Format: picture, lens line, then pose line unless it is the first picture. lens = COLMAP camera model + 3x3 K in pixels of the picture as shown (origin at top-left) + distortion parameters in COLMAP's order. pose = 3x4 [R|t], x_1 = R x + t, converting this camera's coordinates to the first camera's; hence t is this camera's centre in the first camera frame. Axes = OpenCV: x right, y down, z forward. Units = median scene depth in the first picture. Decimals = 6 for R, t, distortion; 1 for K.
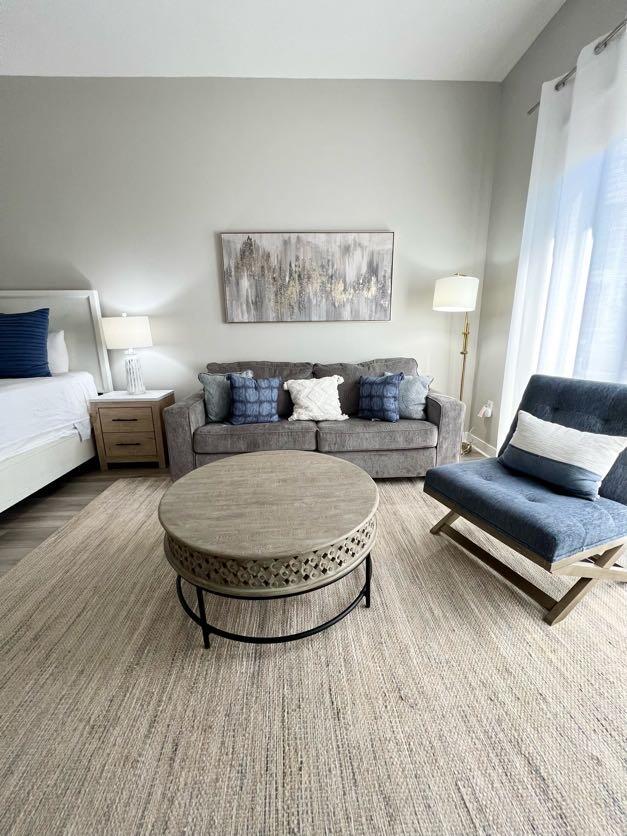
lens RADIAL K [[334.1, 0, 316.2], [0, 334.1, 415.2], [0, 0, 1]] dist [-0.000130, 0.000137]
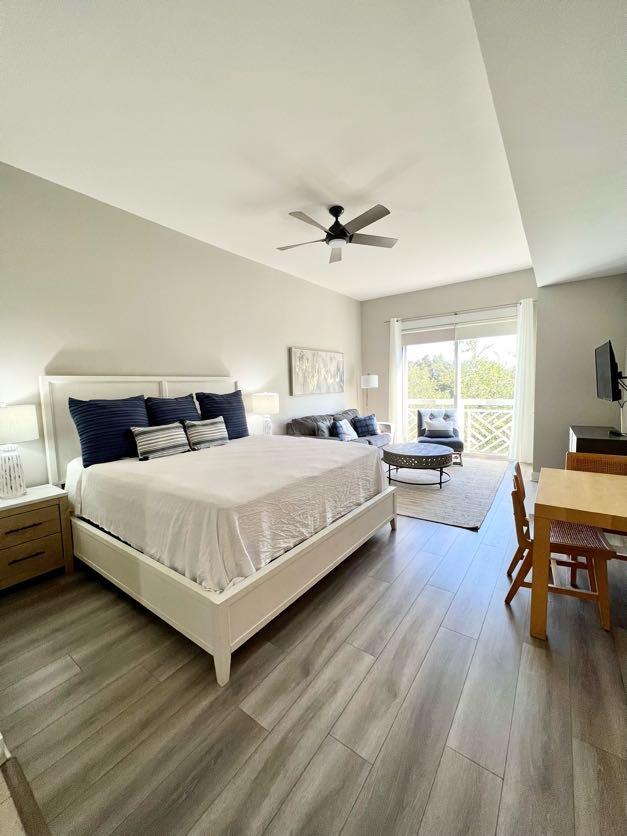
lens RADIAL K [[334.1, 0, 316.2], [0, 334.1, 415.2], [0, 0, 1]] dist [-0.000130, 0.000137]
pose [[0.622993, -0.075866, 0.778540, -1.661454], [0.210842, 0.974735, -0.073733, -0.027932], [-0.753277, 0.210084, 0.623249, -0.152074]]
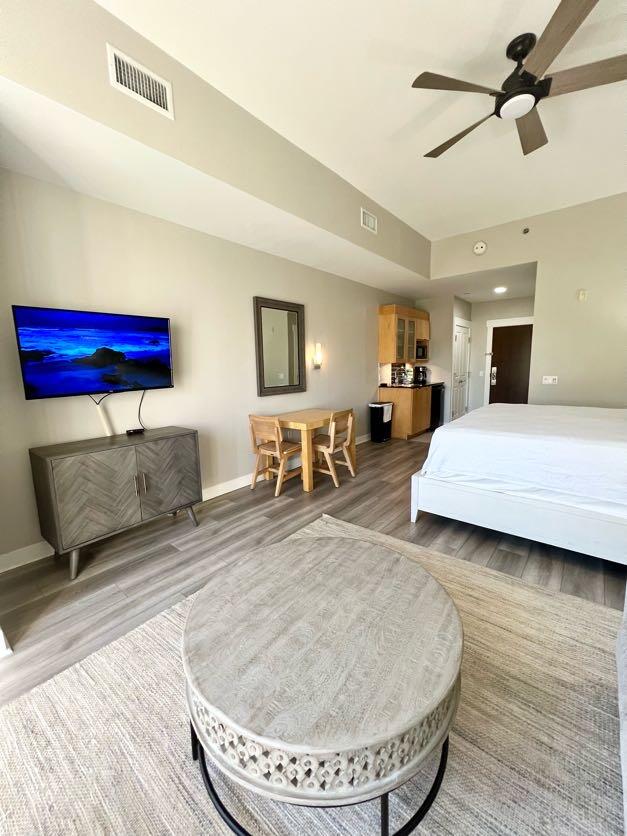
lens RADIAL K [[334.1, 0, 316.2], [0, 334.1, 415.2], [0, 0, 1]] dist [-0.000130, 0.000137]
pose [[-0.671032, 0.137331, -0.728599, 0.217174], [-0.149474, 0.937461, 0.314363, -0.246987], [0.726205, 0.319854, -0.608539, 0.723305]]
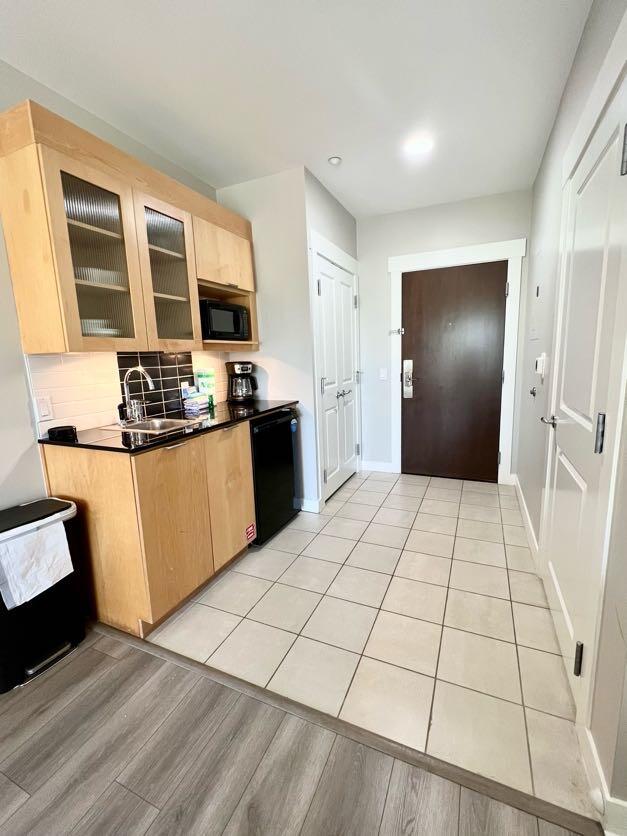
lens RADIAL K [[359.2, 0, 317.1], [0, 359.2, 415.7], [0, 0, 1]] dist [-0.000775, -0.000024]
pose [[-0.441231, 0.179513, -0.879256, -1.258784], [-0.175942, 0.943468, 0.280915, -0.110095], [0.879977, 0.278646, -0.384703, 0.315706]]
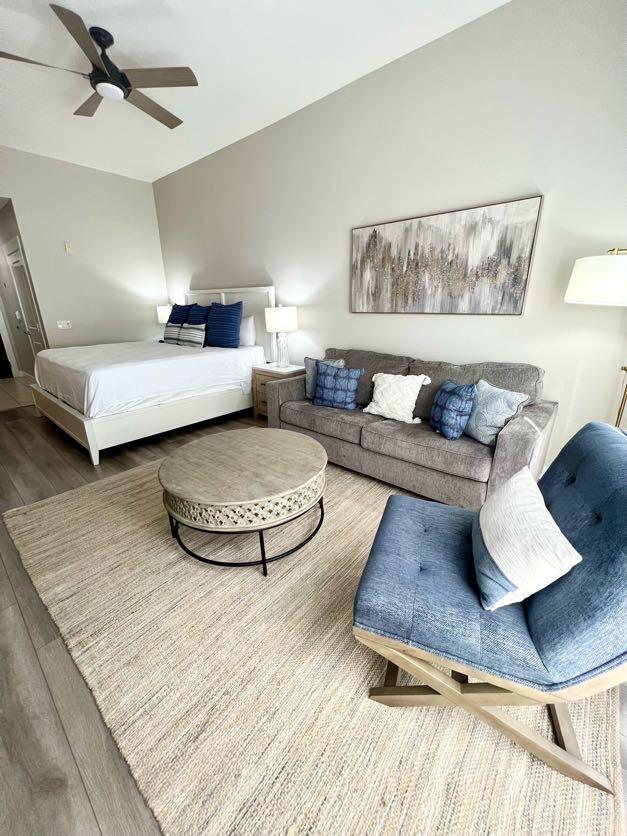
lens RADIAL K [[334.1, 0, 316.2], [0, 334.1, 415.2], [0, 0, 1]] dist [-0.000130, 0.000137]
pose [[0.729371, 0.223419, -0.646608, 0.469839], [-0.169873, 0.974714, 0.145172, -0.095465], [0.662693, 0.003958, 0.748881, 0.112807]]
